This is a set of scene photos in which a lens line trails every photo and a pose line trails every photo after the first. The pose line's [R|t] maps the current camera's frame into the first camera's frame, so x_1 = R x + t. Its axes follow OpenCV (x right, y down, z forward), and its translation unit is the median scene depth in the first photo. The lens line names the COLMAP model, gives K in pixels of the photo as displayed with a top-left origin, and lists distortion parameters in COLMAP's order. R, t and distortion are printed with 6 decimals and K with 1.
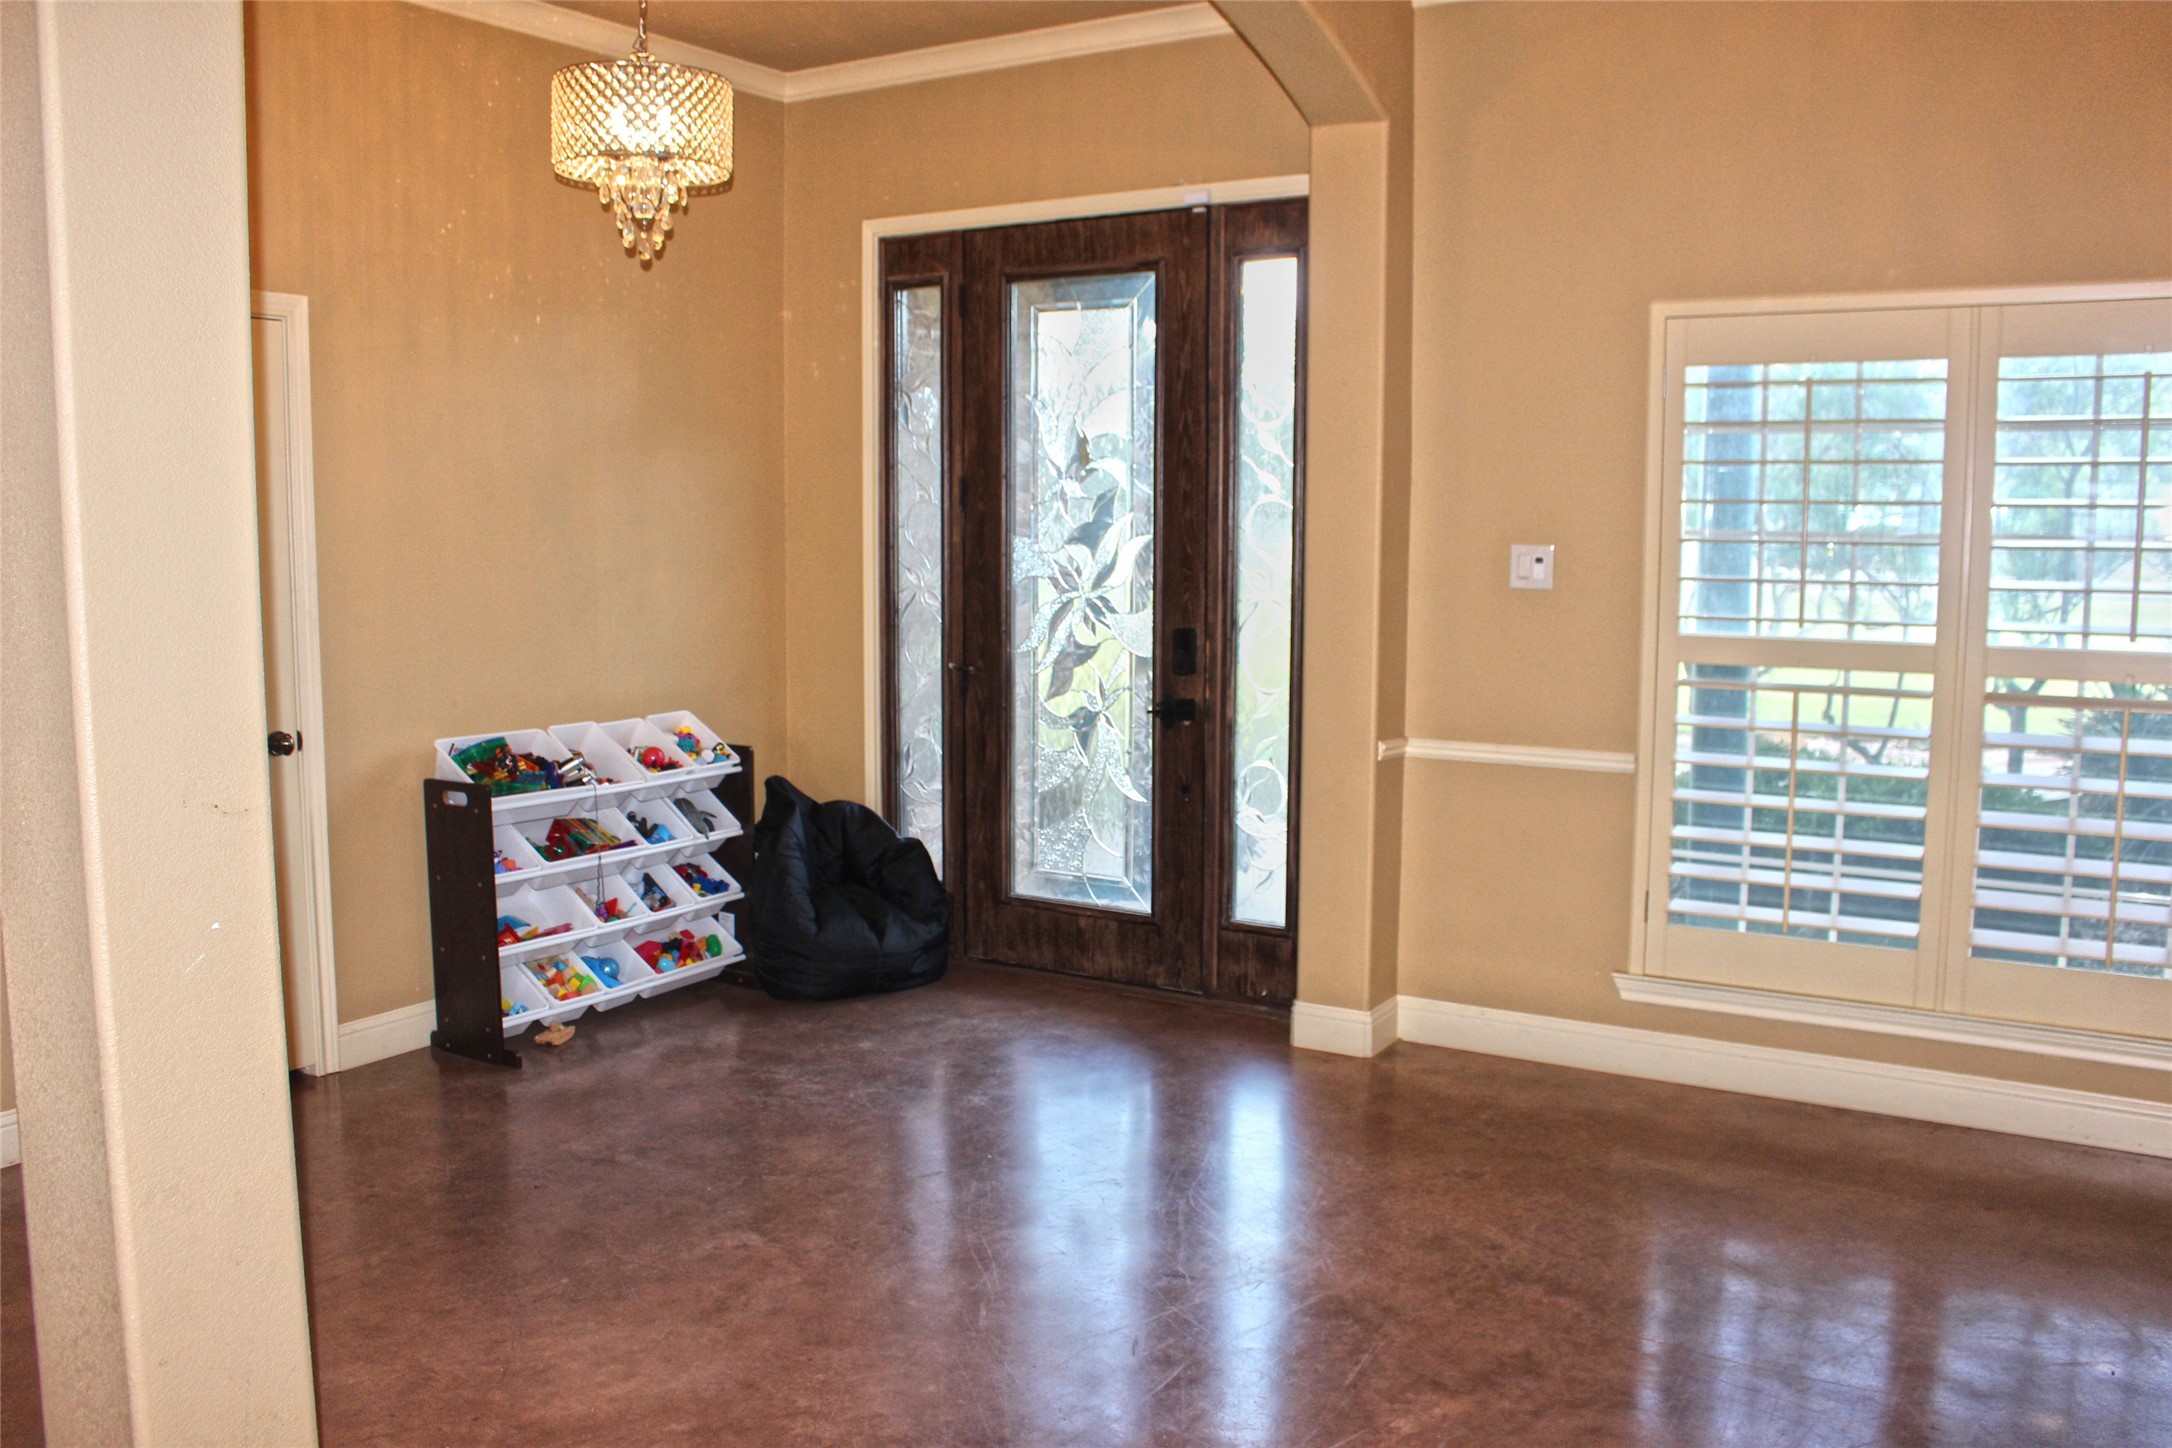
lens RADIAL K [[1777.8, 0, 1086.0], [0, 1777.8, 724.0], [0, 0, 1]] dist [-0.170762, 0.149384]
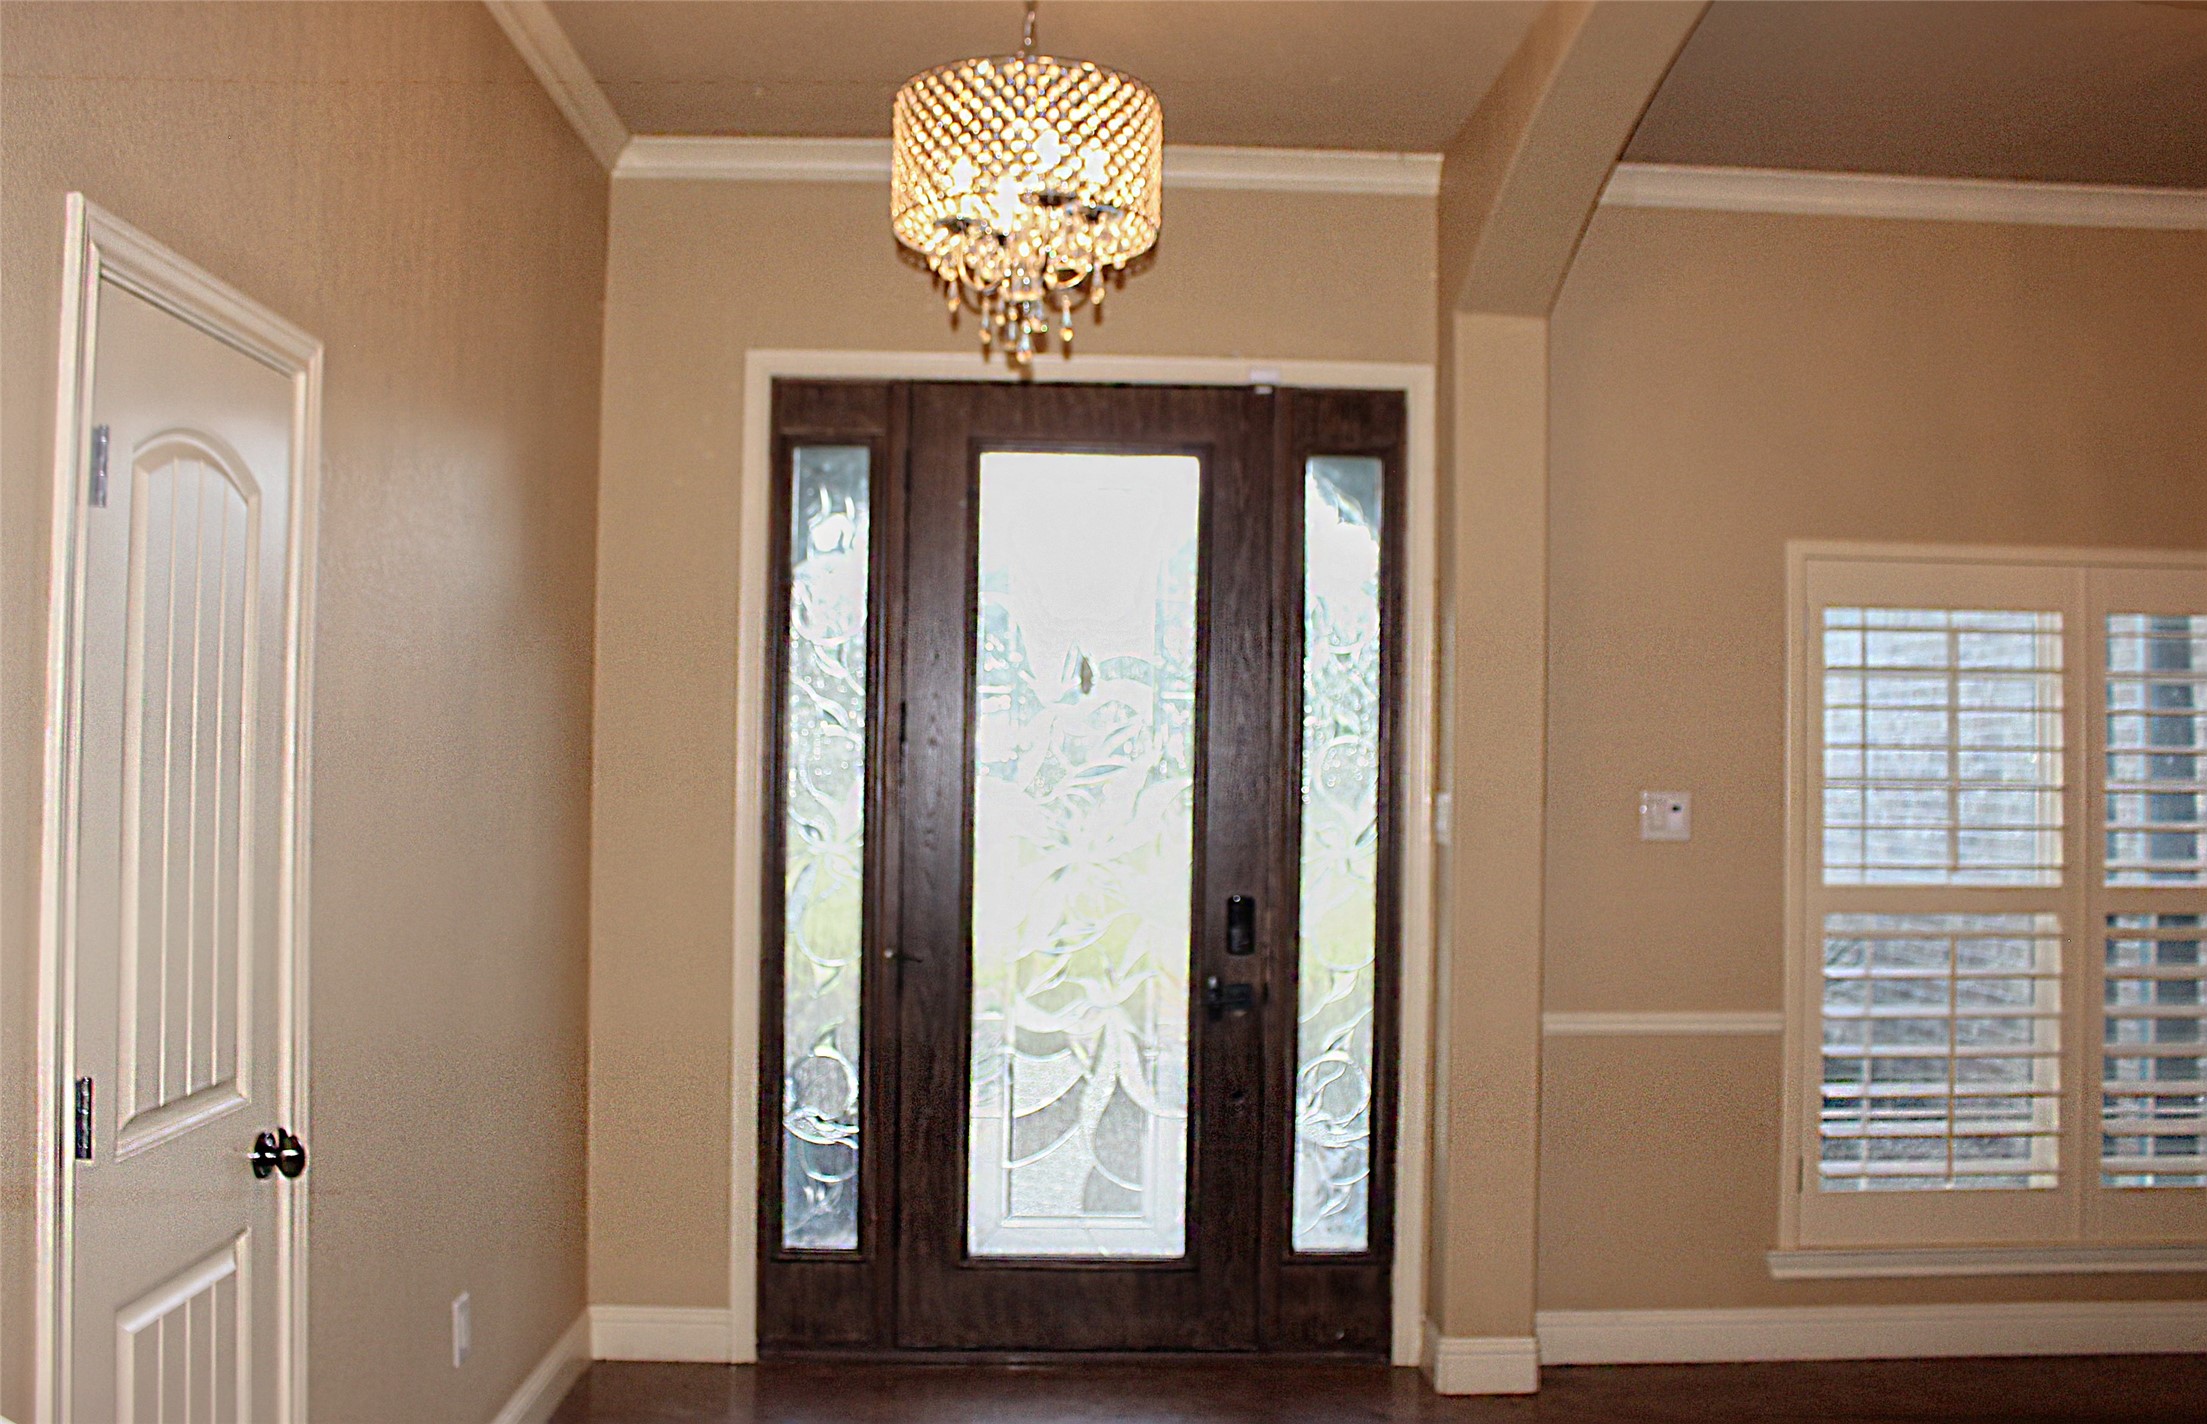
lens RADIAL K [[1919.2, 0, 1103.5], [0, 1919.2, 712.0], [0, 0, 1]] dist [-0.122410, 0.011496]
pose [[0.828987, 0.024245, 0.558742, -0.490545], [0.051219, 0.991570, -0.119019, -0.036023], [-0.556917, 0.127283, 0.820757, 0.306264]]
